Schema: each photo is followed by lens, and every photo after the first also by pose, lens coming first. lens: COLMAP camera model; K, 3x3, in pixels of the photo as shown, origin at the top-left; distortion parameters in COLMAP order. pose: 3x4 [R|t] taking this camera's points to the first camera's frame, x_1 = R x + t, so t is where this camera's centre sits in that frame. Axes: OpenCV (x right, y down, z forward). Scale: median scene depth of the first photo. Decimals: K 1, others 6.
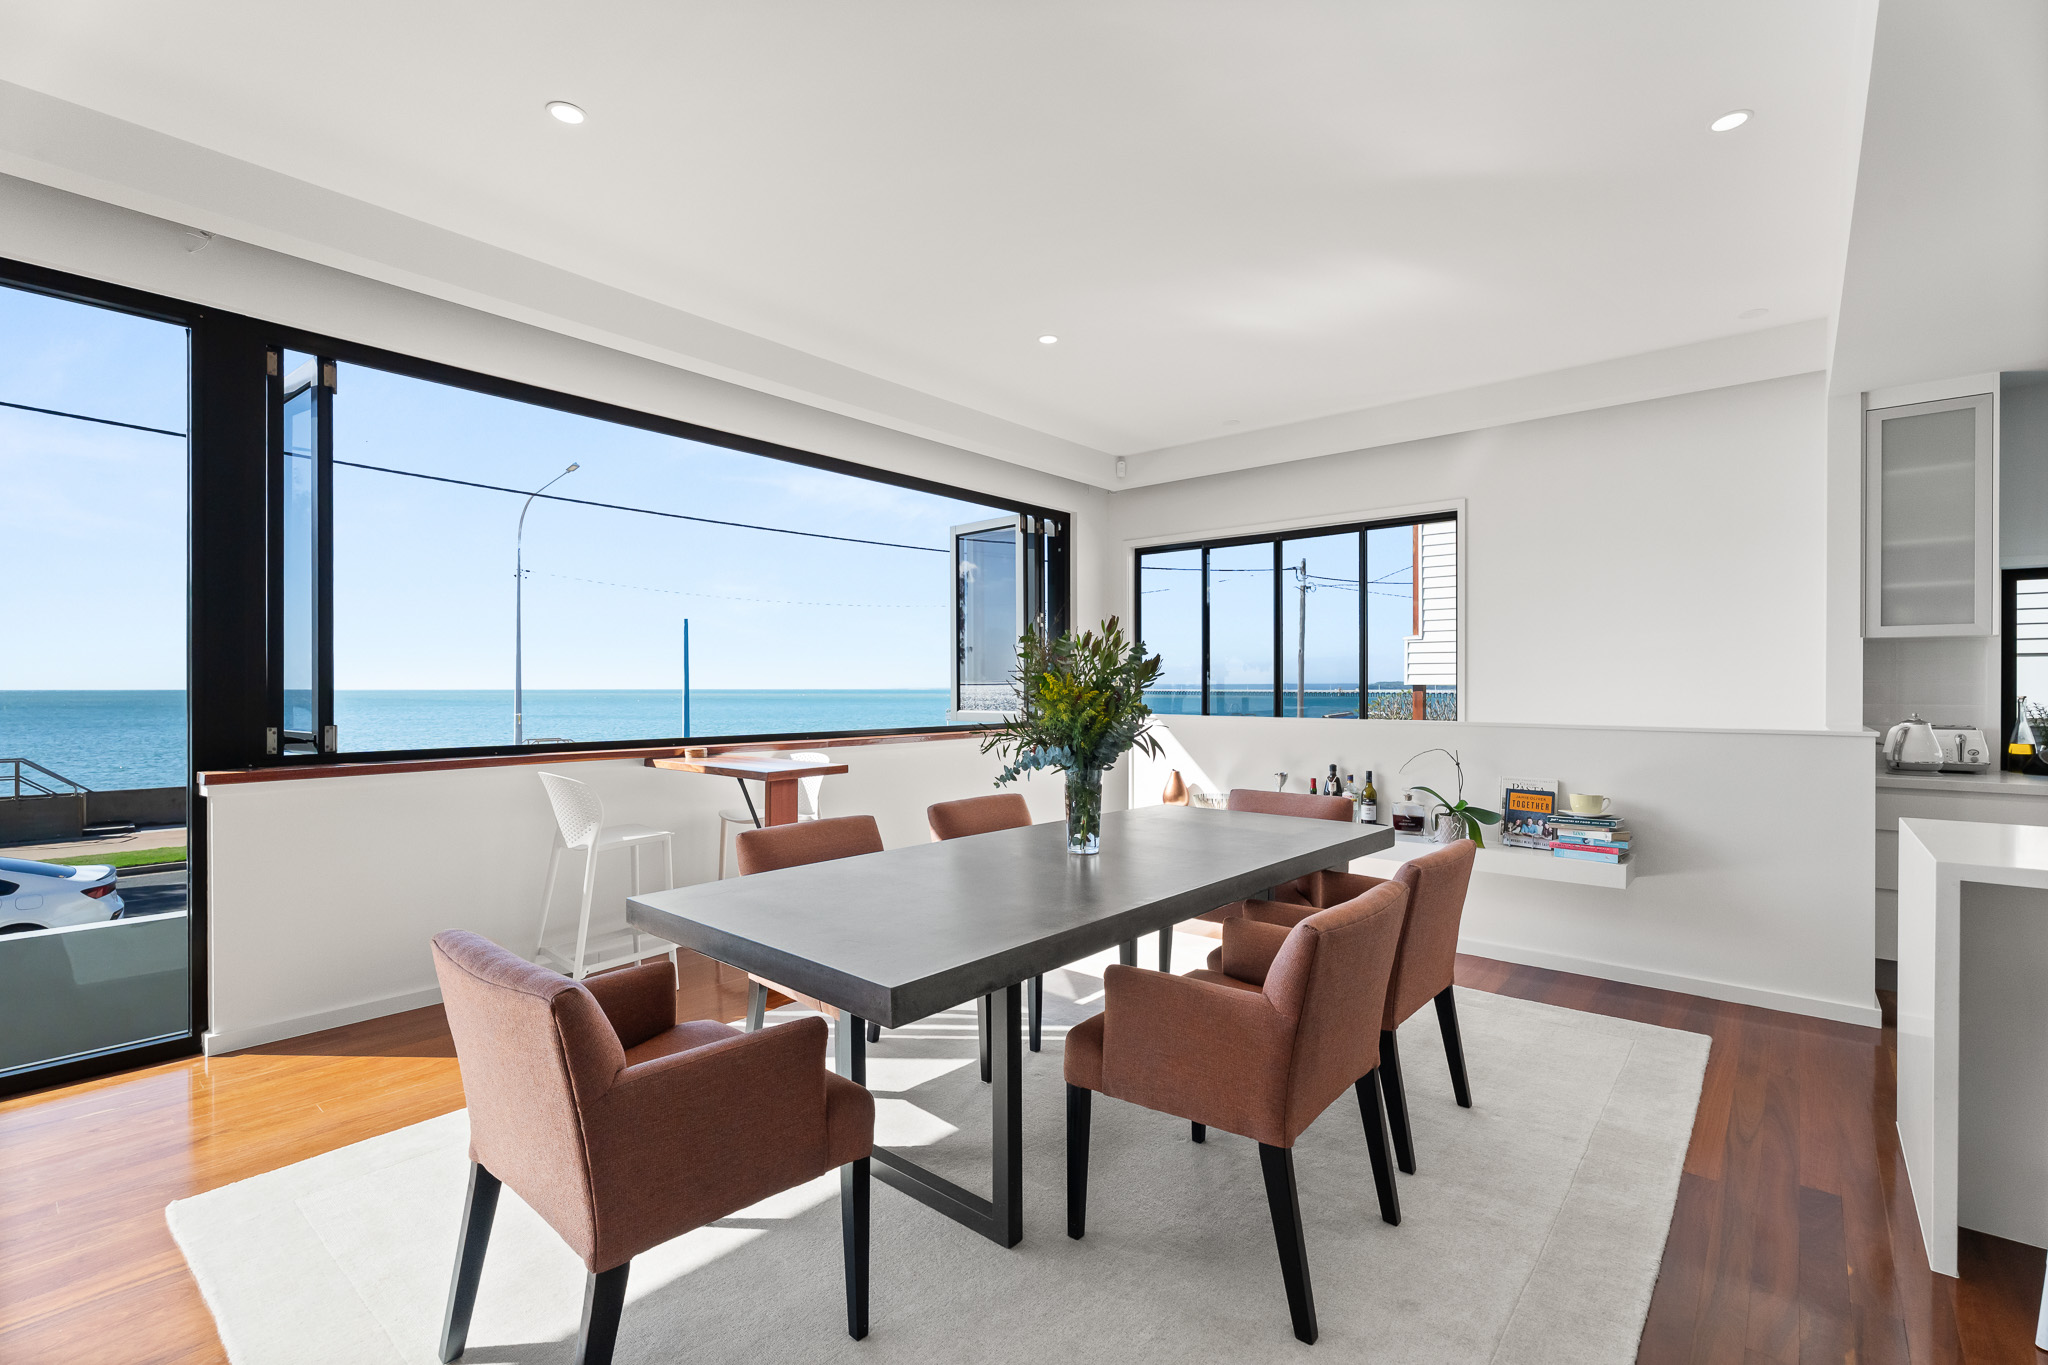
lens RADIAL K [[913.4, 0, 1019.4], [0, 913.4, 687.7], [0, 0, 1]] dist [0.001498, 0.000109]
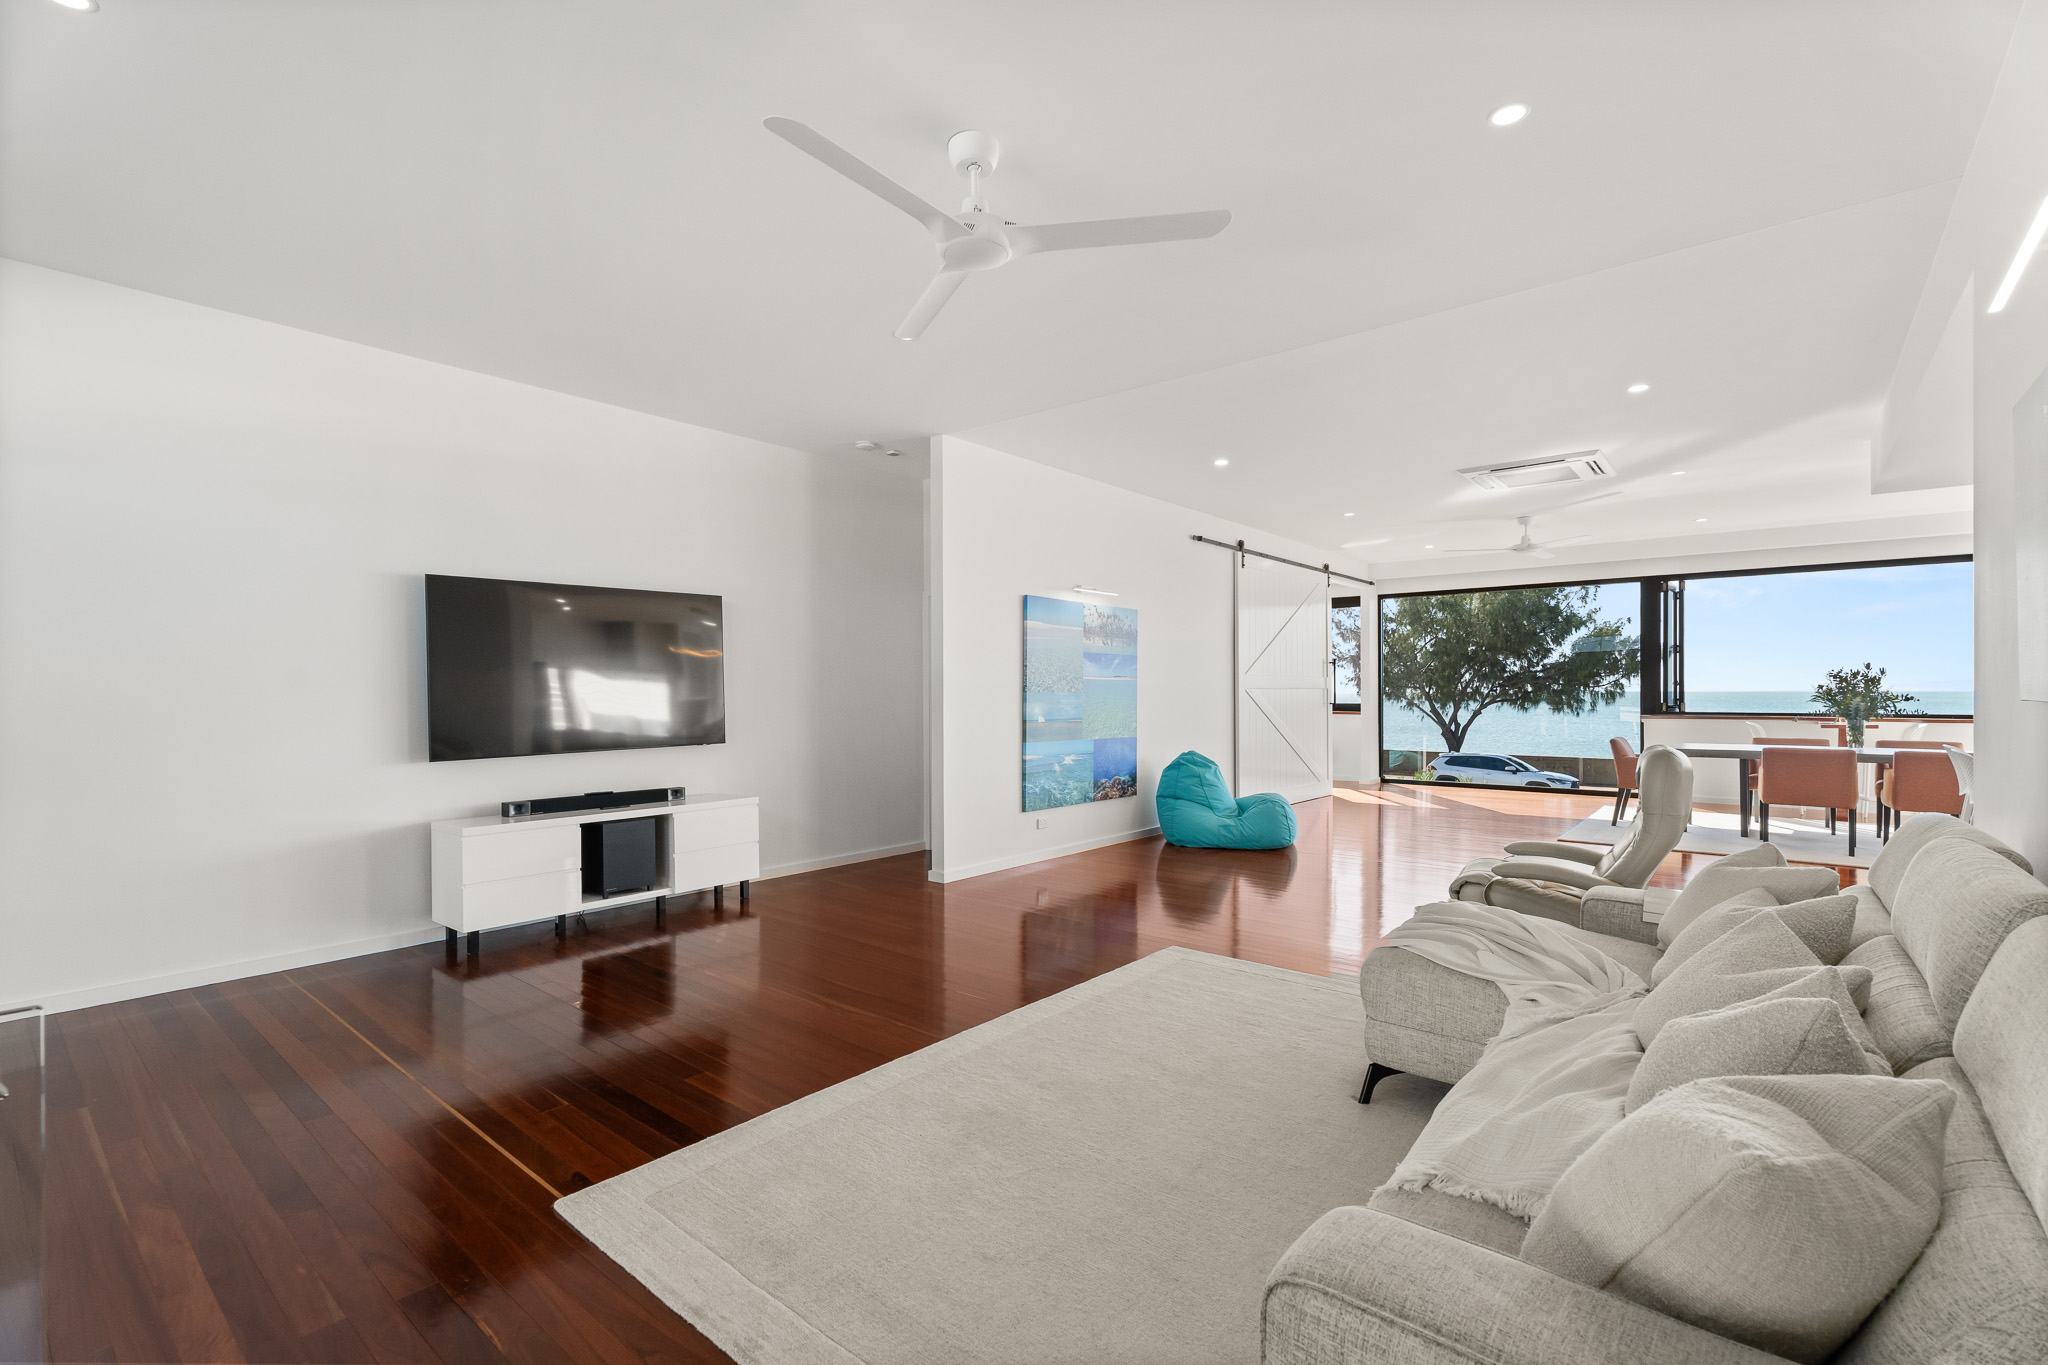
lens RADIAL K [[913.4, 0, 1016.8], [0, 913.4, 693.8], [0, 0, 1]] dist [0.001498, 0.000109]
pose [[0.017584, -0.000266, -0.999845, 1.664126], [0.002594, 0.999997, -0.000221, 0.004844], [0.999842, -0.002590, 0.017585, -0.930355]]
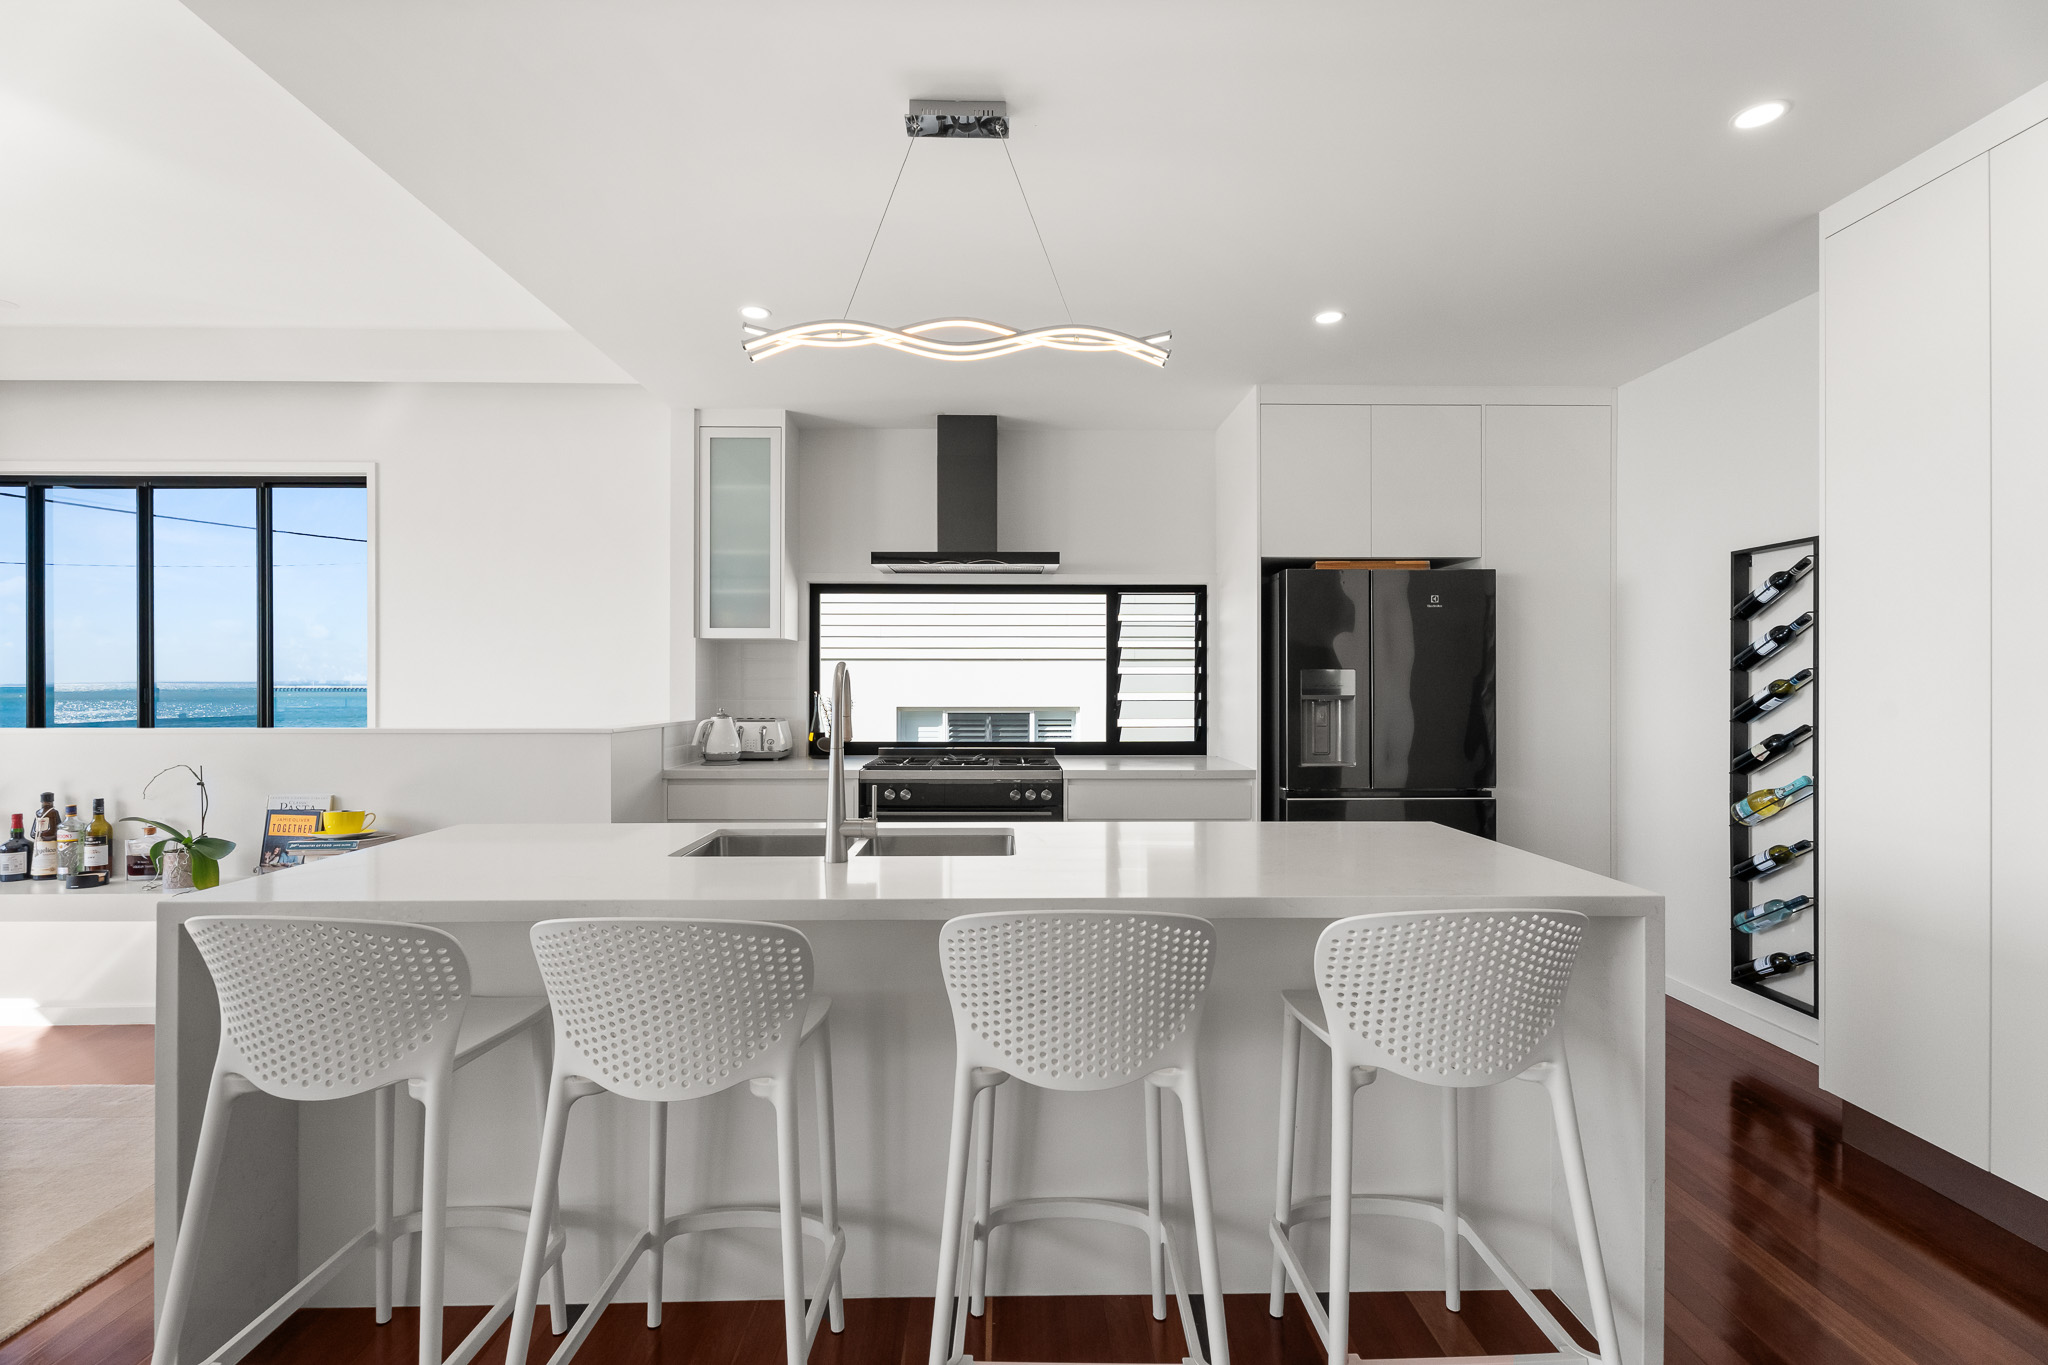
lens RADIAL K [[913.4, 0, 1024.5], [0, 913.4, 679.5], [0, 0, 1]] dist [0.001498, 0.000109]
pose [[0.740601, 0.001954, 0.671942, 0.434512], [0.000197, 0.999995, -0.003125, -0.002202], [-0.671945, 0.002447, 0.740597, -0.045556]]
